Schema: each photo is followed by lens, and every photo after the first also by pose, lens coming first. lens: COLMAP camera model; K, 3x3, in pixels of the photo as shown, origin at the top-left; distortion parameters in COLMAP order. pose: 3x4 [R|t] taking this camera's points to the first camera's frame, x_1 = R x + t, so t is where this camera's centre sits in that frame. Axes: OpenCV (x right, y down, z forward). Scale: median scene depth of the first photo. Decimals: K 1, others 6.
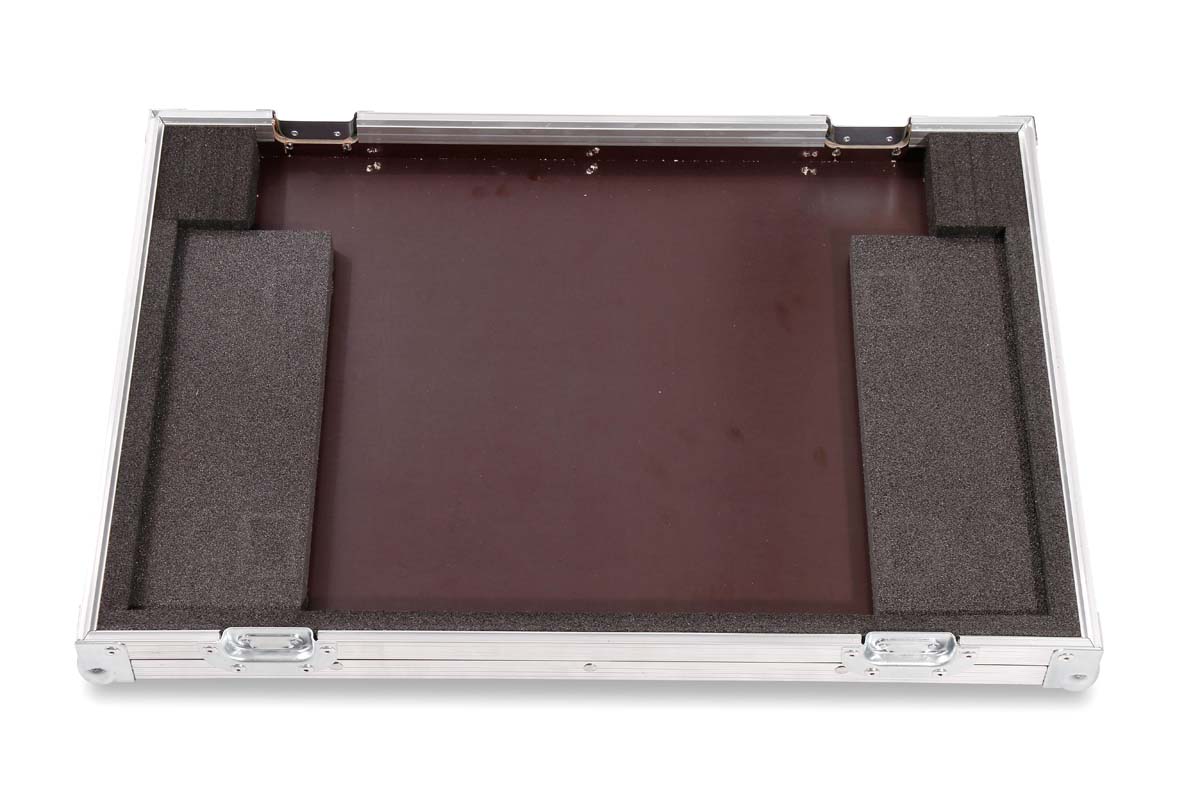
lens RADIAL K [[2785.4, 0, 578.3], [0, 2785.4, 352.1], [0, 0, 1]] dist [0.328098, 0.000000]
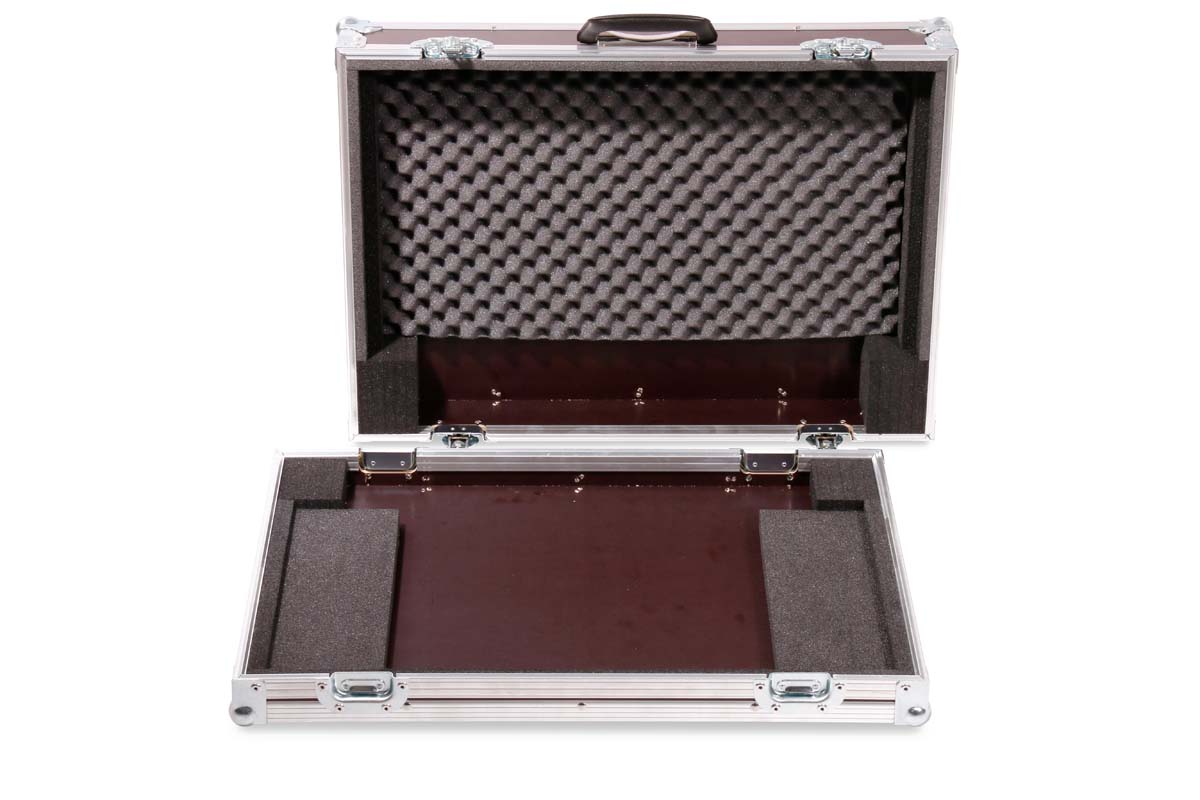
lens RADIAL K [[3175.8, 0, 597.5], [0, 3175.8, 398.3], [0, 0, 1]] dist [0.192183, 0.000000]
pose [[0.999835, -0.013188, 0.012499, -0.005544], [0.017372, 0.895443, -0.444836, 0.636485], [-0.005326, 0.444980, 0.895525, -0.496233]]
